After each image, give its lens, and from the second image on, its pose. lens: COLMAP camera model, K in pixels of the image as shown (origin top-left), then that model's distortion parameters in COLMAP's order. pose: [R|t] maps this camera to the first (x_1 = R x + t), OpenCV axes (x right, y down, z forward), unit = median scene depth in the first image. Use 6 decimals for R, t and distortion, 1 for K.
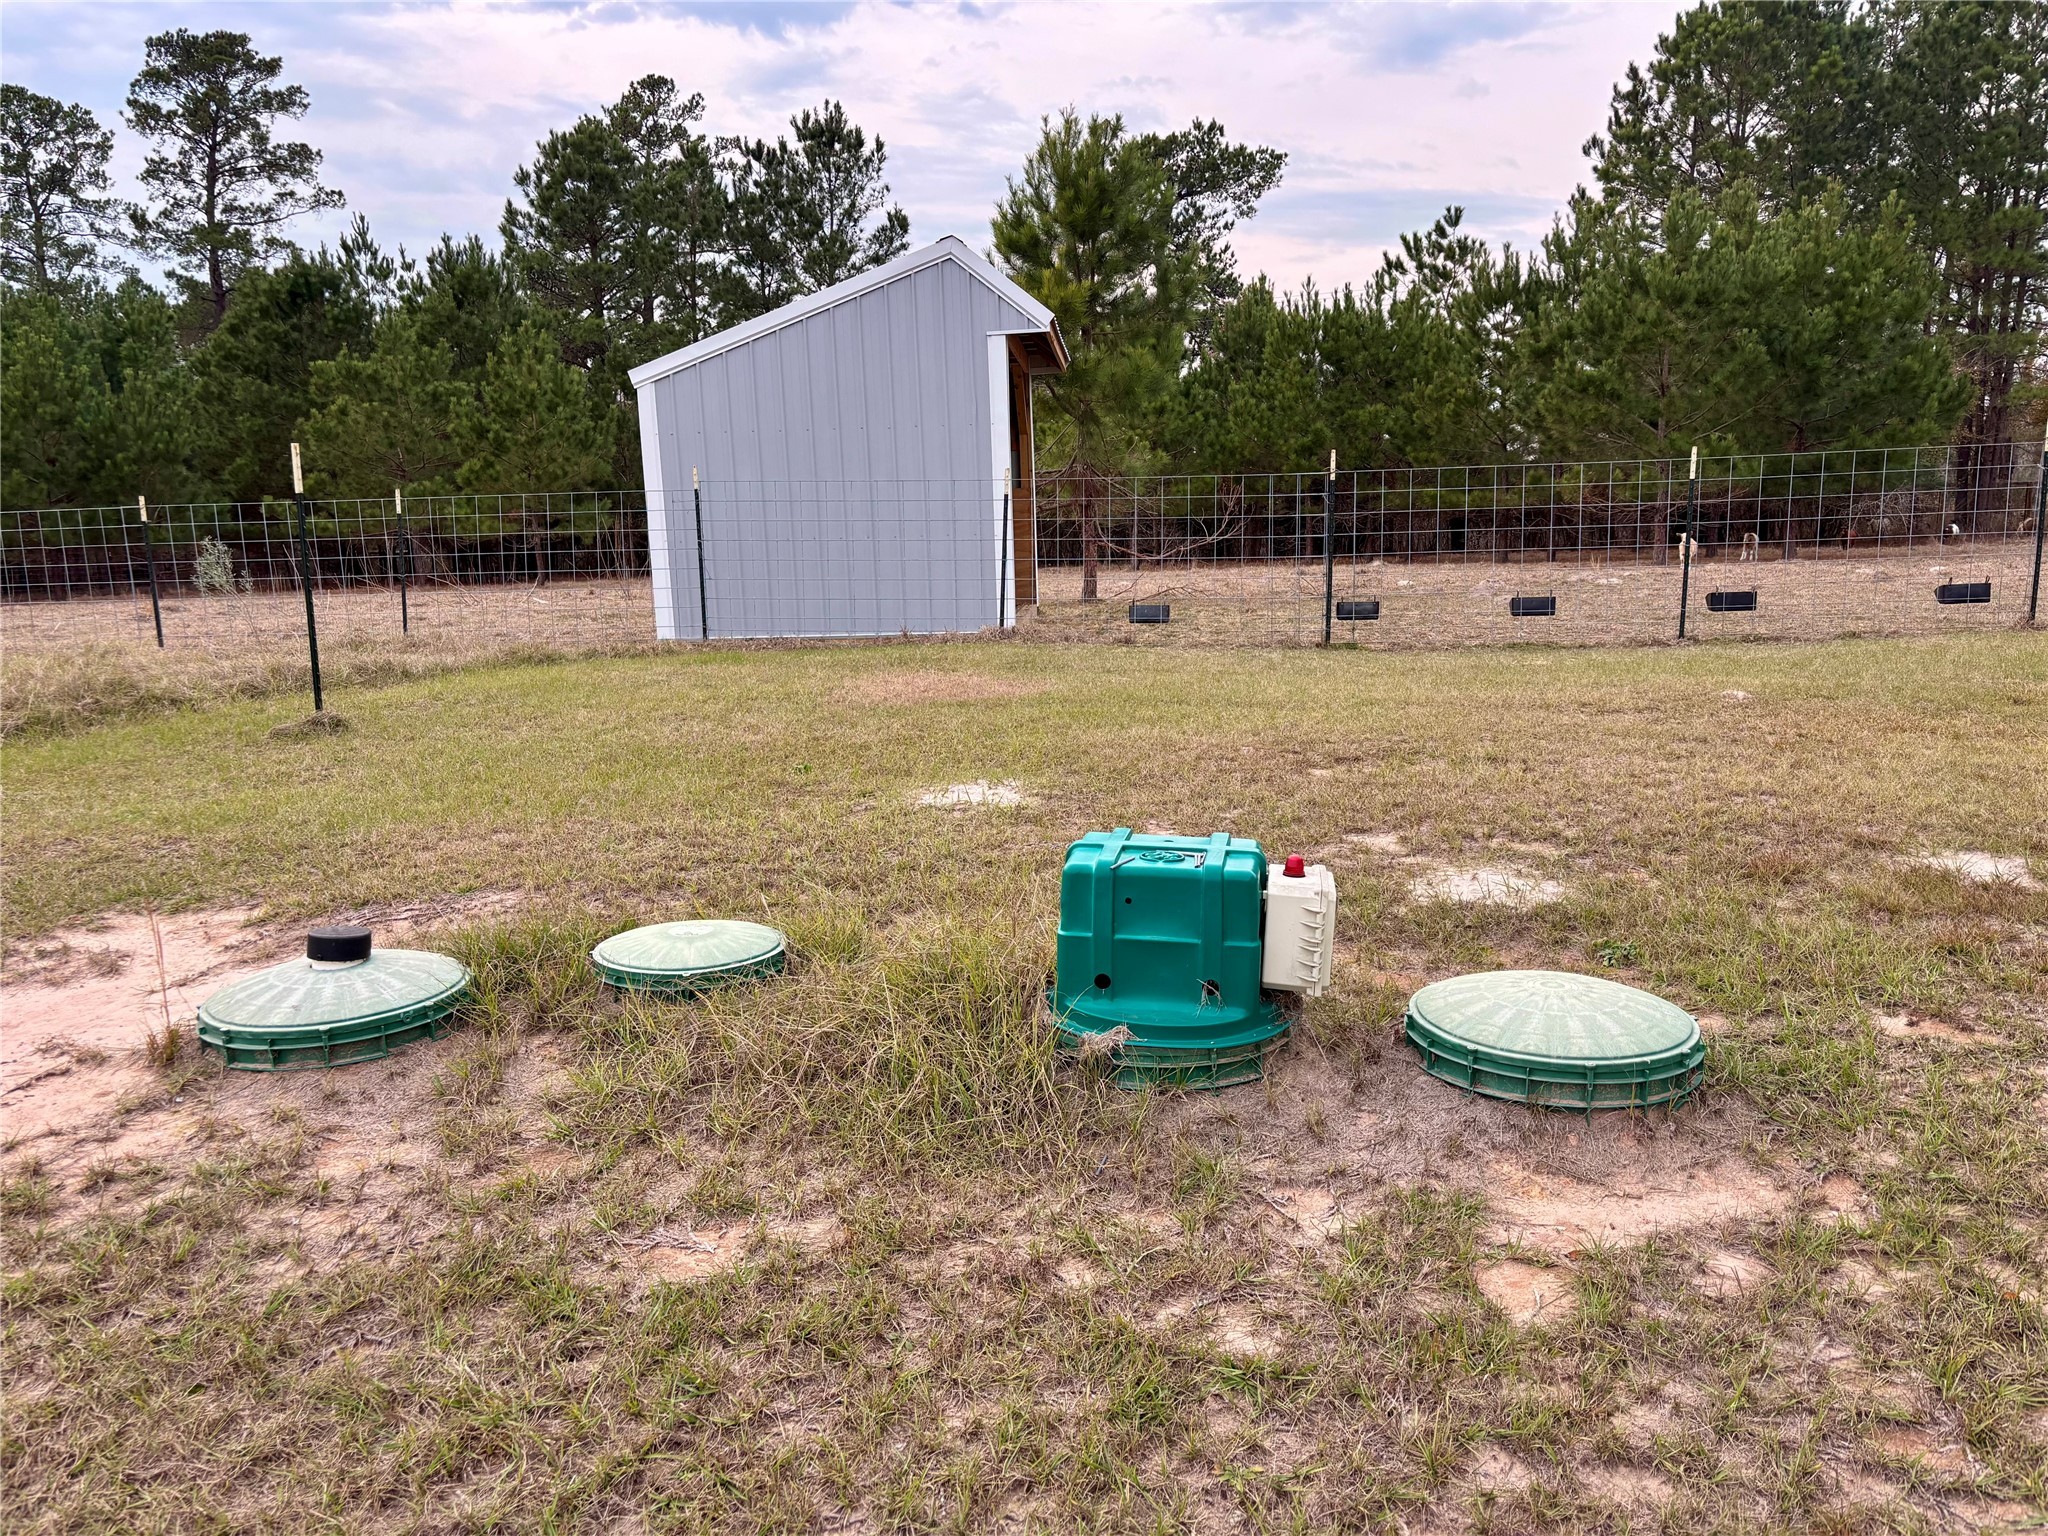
lens RADIAL K [[1539.2, 0, 1035.1], [0, 1539.2, 791.4], [0, 0, 1]] dist [0.013220, -0.010327]
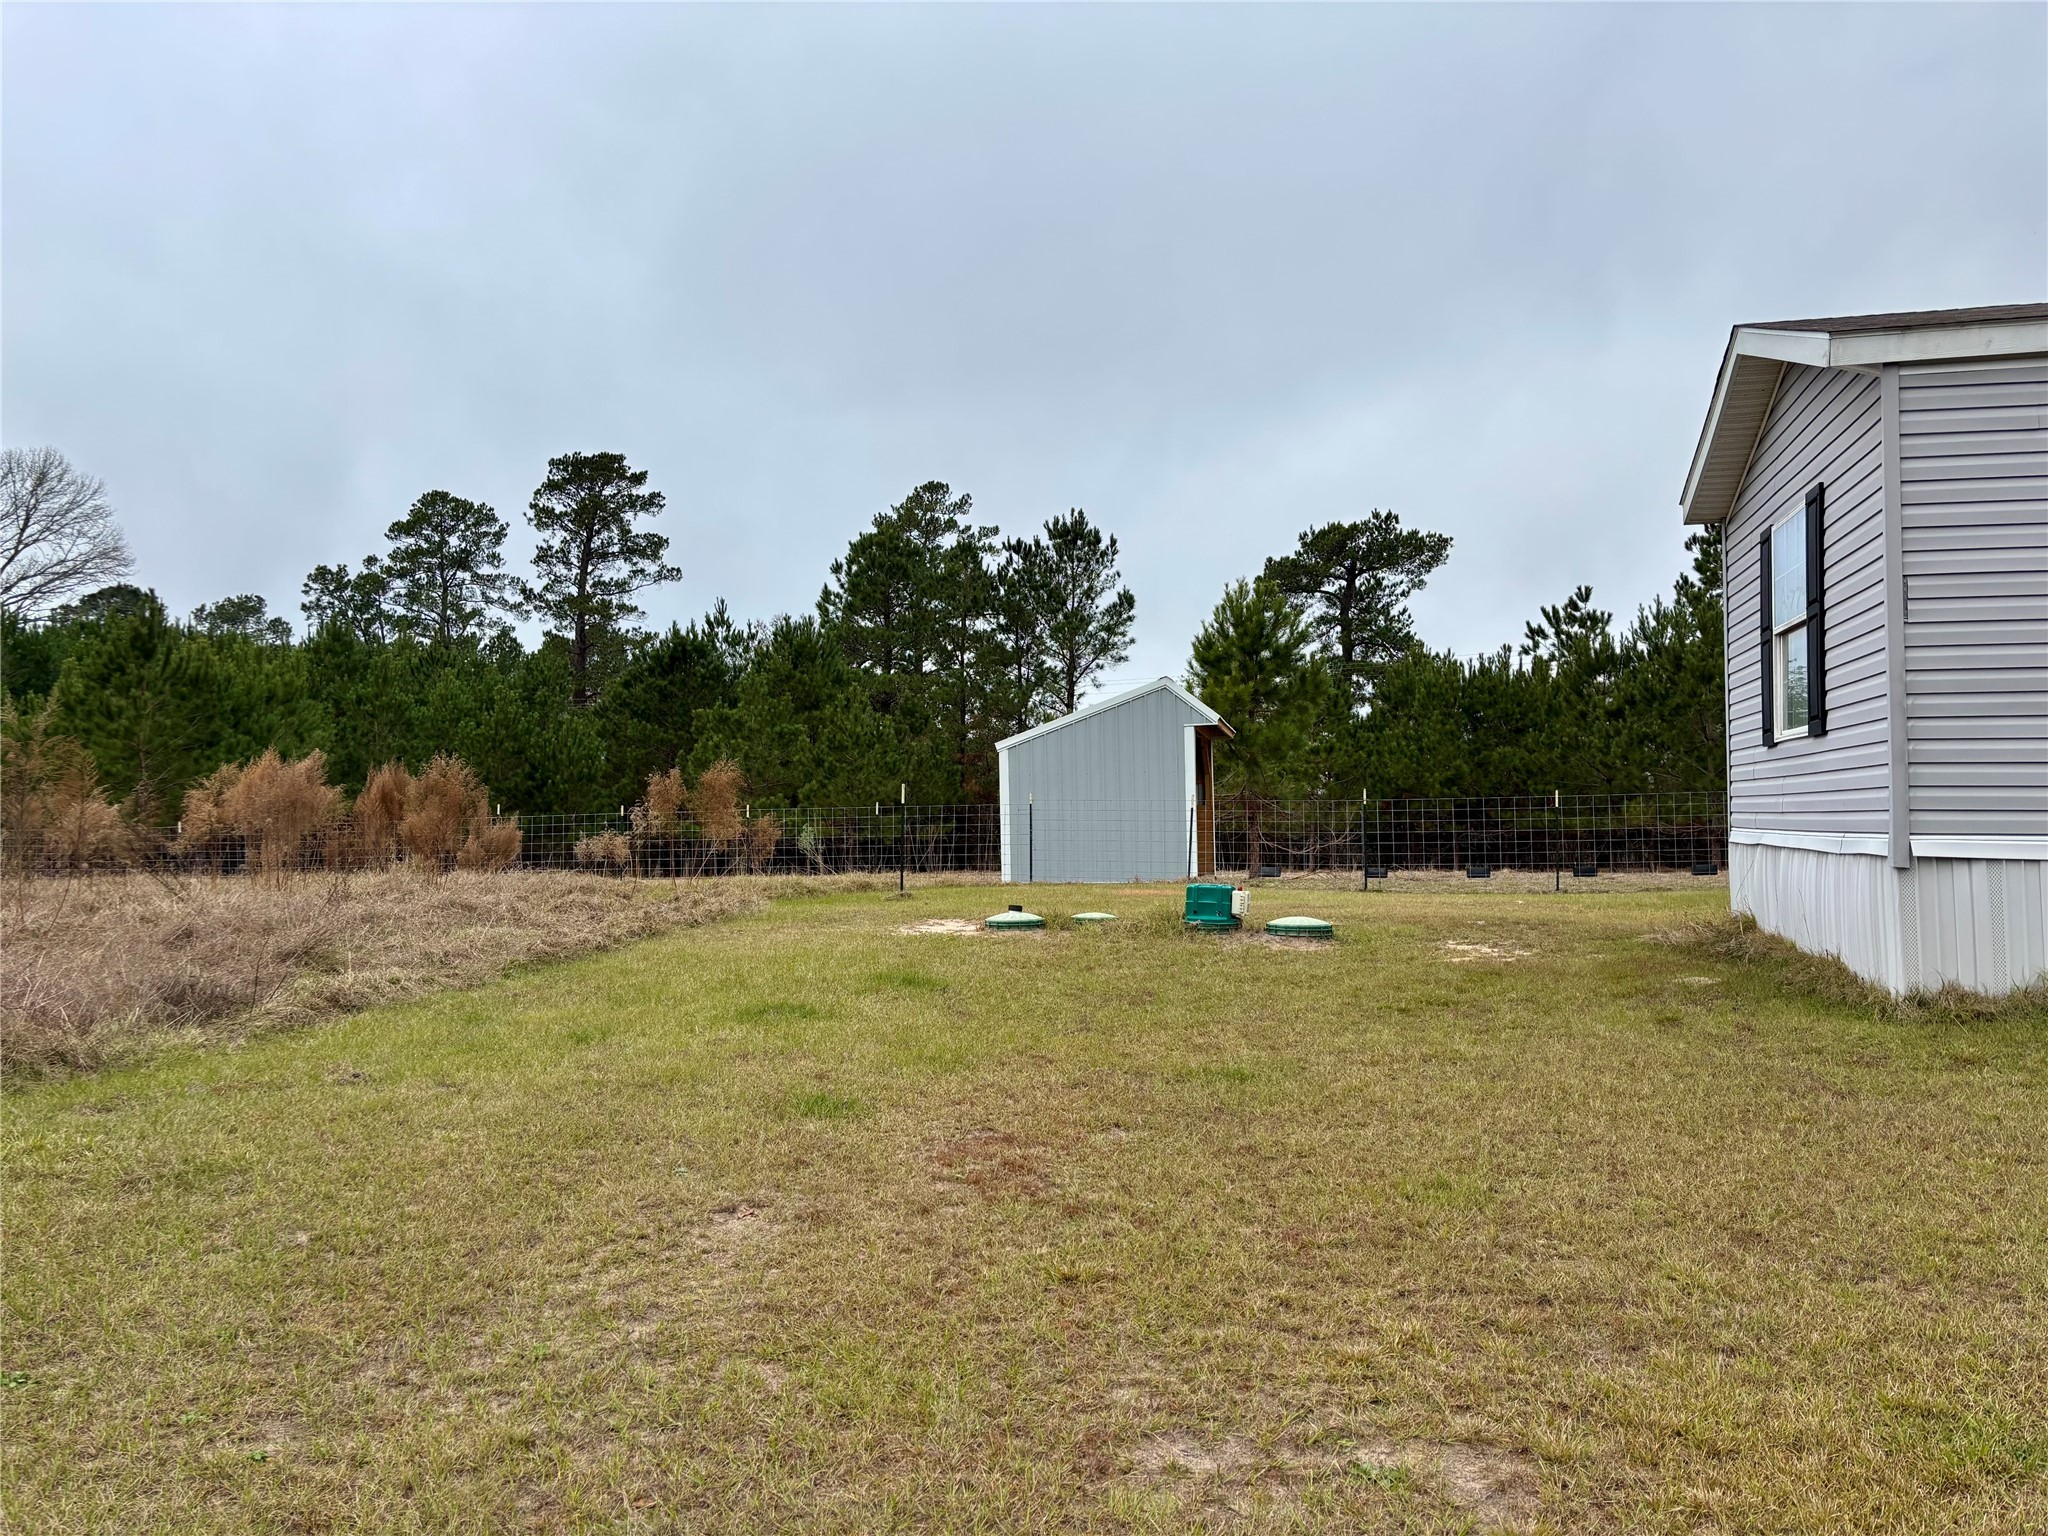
lens RADIAL K [[1539.2, 0, 1035.1], [0, 1539.2, 791.4], [0, 0, 1]] dist [0.013220, -0.010327]
pose [[0.990601, 0.012914, -0.136173, 0.010211], [-0.040446, 0.978671, -0.201415, 0.038059], [0.130668, 0.205029, 0.969994, -0.188129]]
